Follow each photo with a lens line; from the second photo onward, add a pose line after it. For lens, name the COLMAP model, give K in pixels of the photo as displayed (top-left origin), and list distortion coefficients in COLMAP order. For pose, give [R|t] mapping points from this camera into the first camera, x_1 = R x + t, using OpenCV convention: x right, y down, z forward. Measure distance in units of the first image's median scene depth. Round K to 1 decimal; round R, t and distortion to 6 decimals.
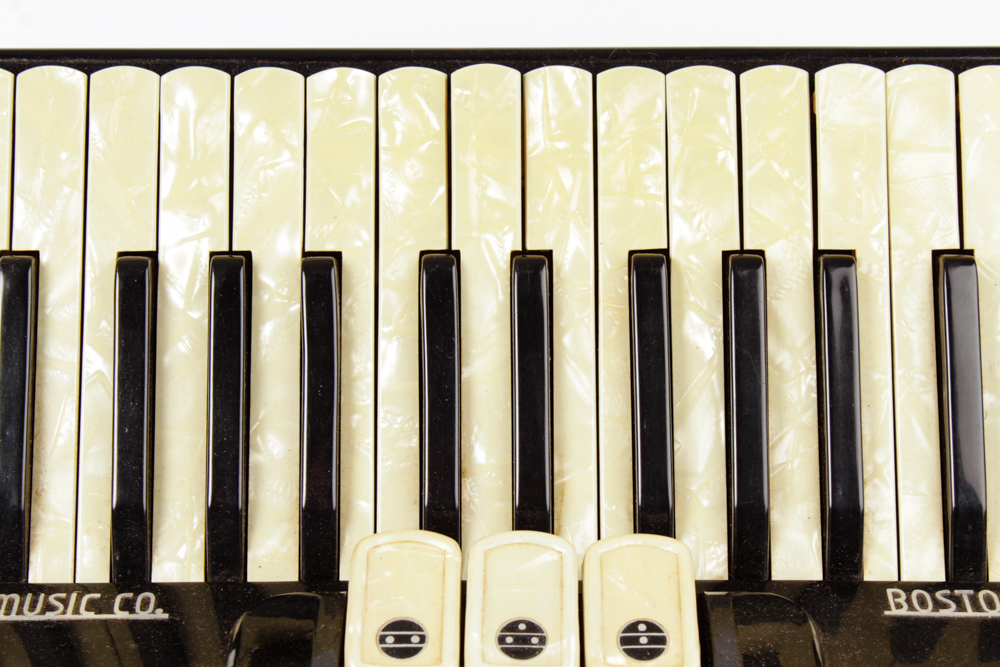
lens RADIAL K [[2373.2, 0, 483.3], [0, 2373.2, 335.9], [0, 0, 1]] dist [0.059273, 0.189240]
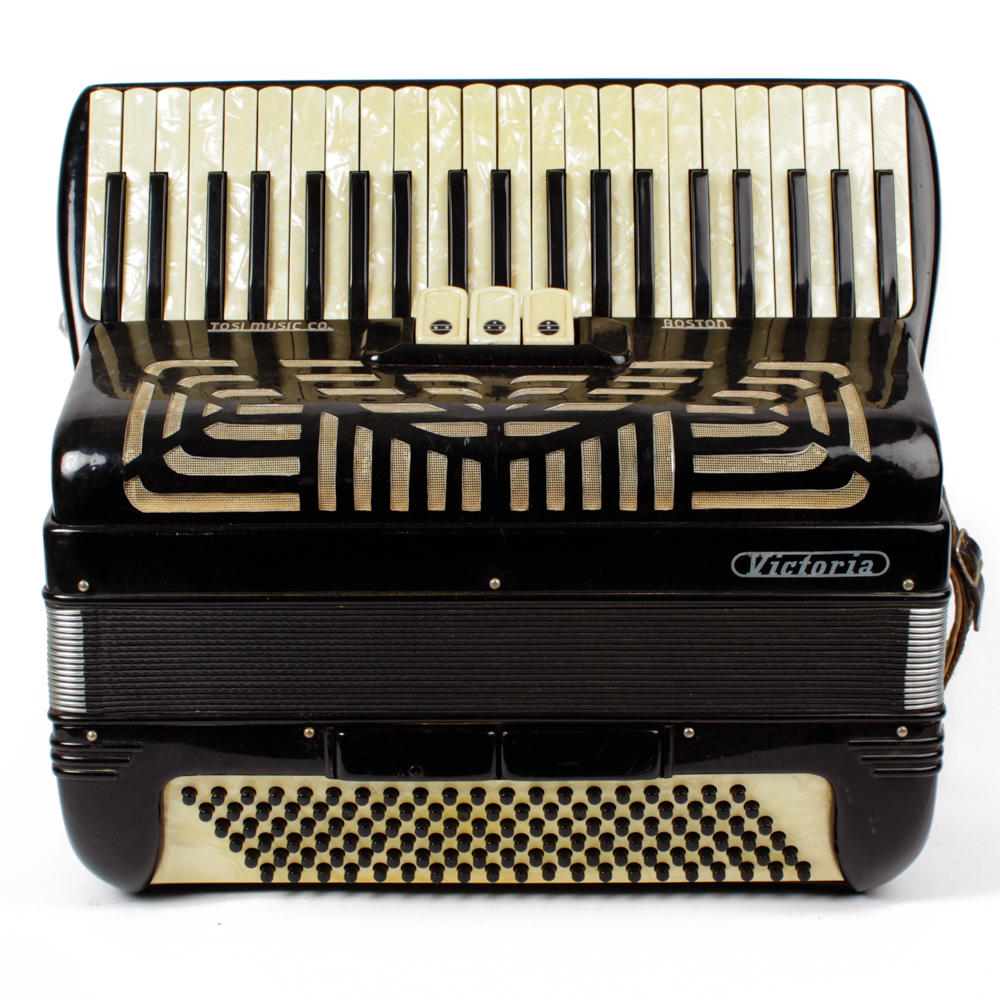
lens RADIAL K [[2301.8, 0, 457.7], [0, 2301.8, 463.6], [0, 0, 1]] dist [-0.078889, 0.117997]
pose [[0.999892, 0.000582, -0.014689, 0.012349], [-0.001081, 0.999421, -0.033993, 0.304761], [0.014661, 0.034006, 0.999314, -1.077786]]
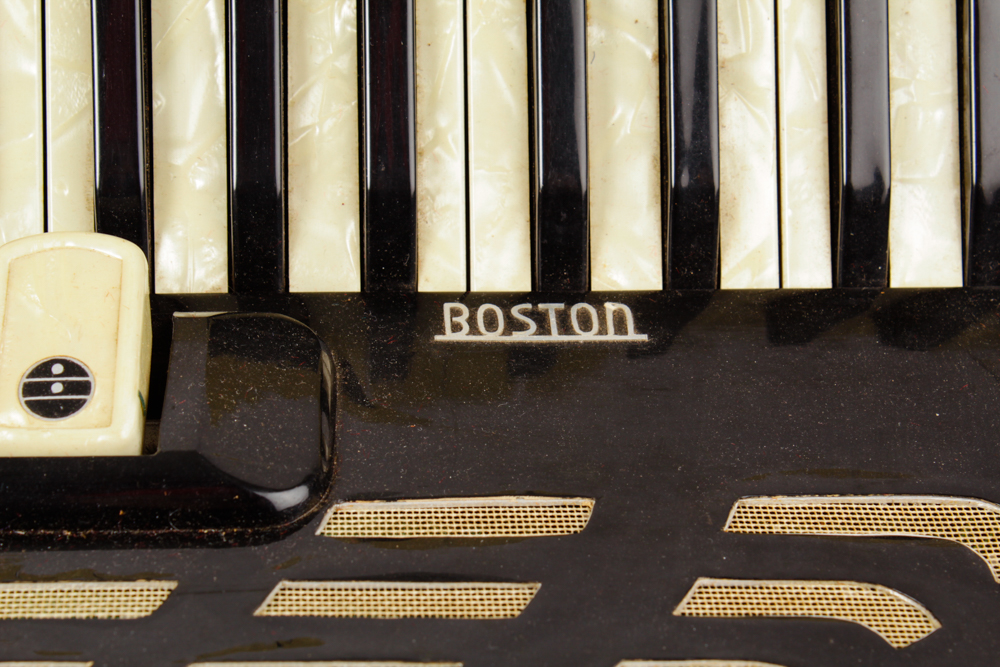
lens RADIAL K [[2335.2, 0, 484.5], [0, 2335.2, 337.1], [0, 0, 1]] dist [0.064855, -0.021330]
pose [[0.998807, -0.010567, 0.047684, 0.146244], [0.003539, 0.989406, 0.145131, 0.014827], [-0.048712, -0.144789, 0.988263, 0.303904]]
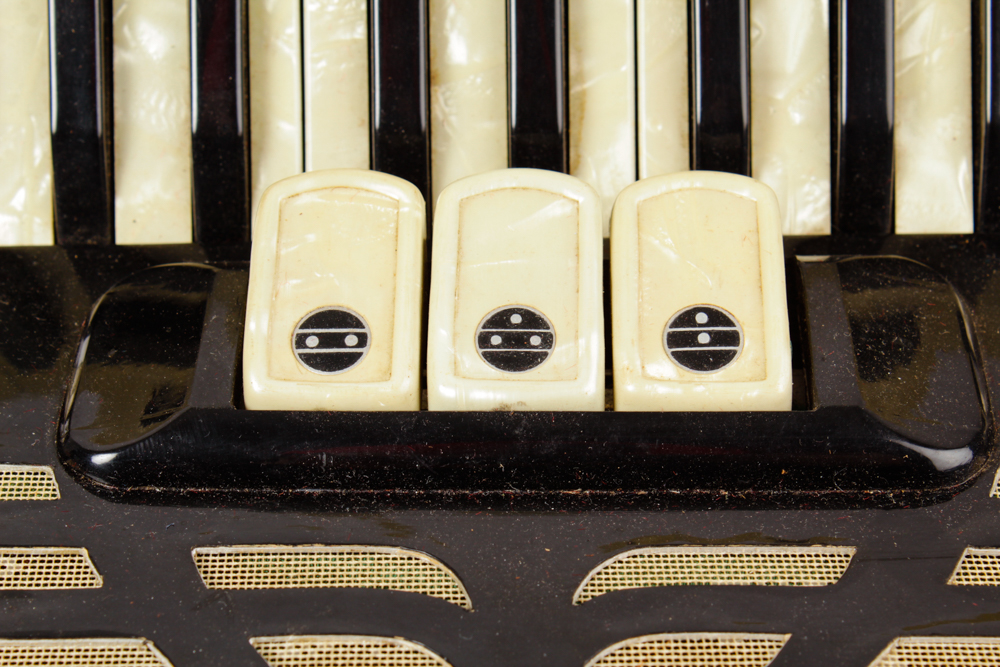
lens RADIAL K [[2335.2, 0, 484.5], [0, 2335.2, 337.1], [0, 0, 1]] dist [0.064855, -0.021330]
pose [[0.999607, -0.009803, -0.026261, 0.022646], [0.014357, 0.983688, 0.179310, 0.011906], [0.024075, -0.179616, 0.983442, 0.344719]]
